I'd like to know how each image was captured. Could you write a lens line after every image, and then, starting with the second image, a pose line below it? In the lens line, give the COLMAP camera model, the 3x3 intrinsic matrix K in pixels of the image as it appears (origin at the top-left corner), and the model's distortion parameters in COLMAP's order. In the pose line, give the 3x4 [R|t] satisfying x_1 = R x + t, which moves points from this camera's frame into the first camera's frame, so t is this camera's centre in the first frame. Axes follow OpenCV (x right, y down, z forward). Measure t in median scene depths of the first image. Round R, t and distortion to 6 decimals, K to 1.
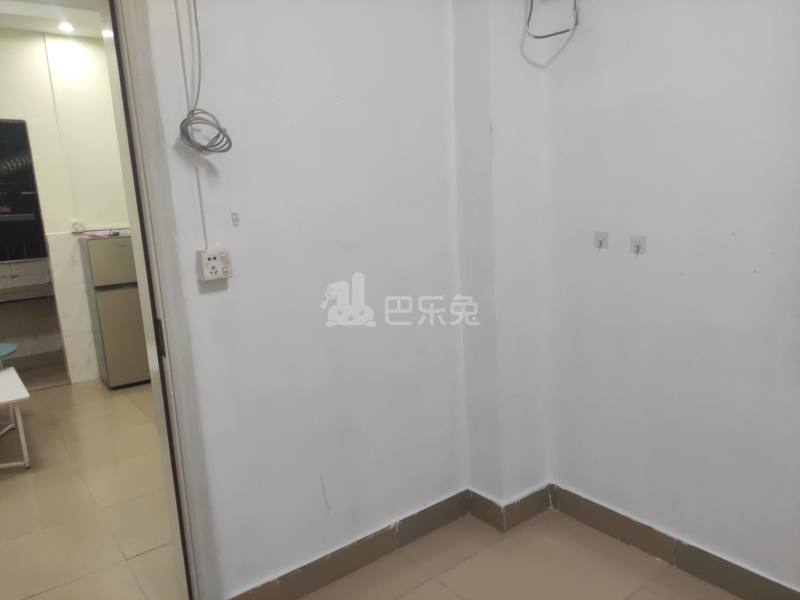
lens RADIAL K [[589.0, 0, 398.2], [0, 589.0, 298.1], [0, 0, 1]] dist [0.037439, -0.025270]
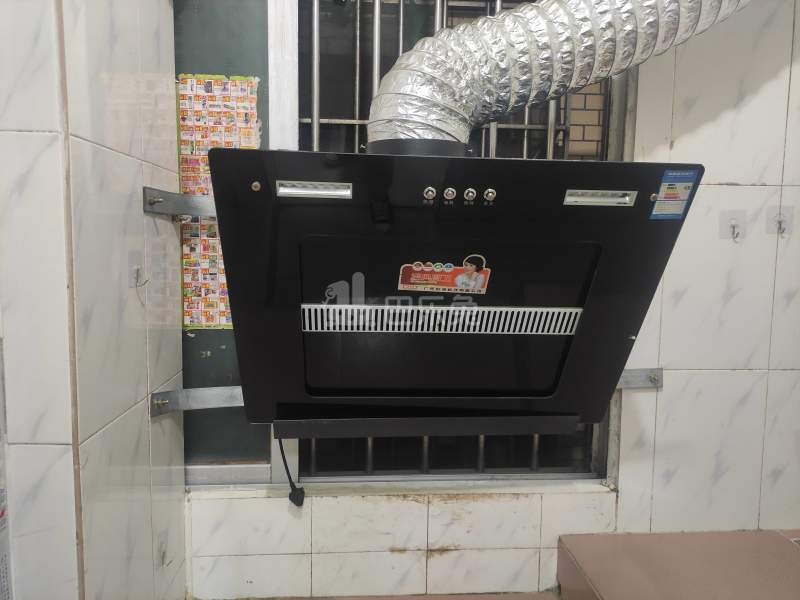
lens RADIAL K [[589.0, 0, 397.7], [0, 589.0, 300.5], [0, 0, 1]] dist [0.037439, -0.025270]
pose [[0.839137, 0.123345, -0.529750, -0.547311], [-0.153340, 0.988090, -0.012832, -0.129788], [0.521858, 0.092000, 0.848057, 0.787134]]
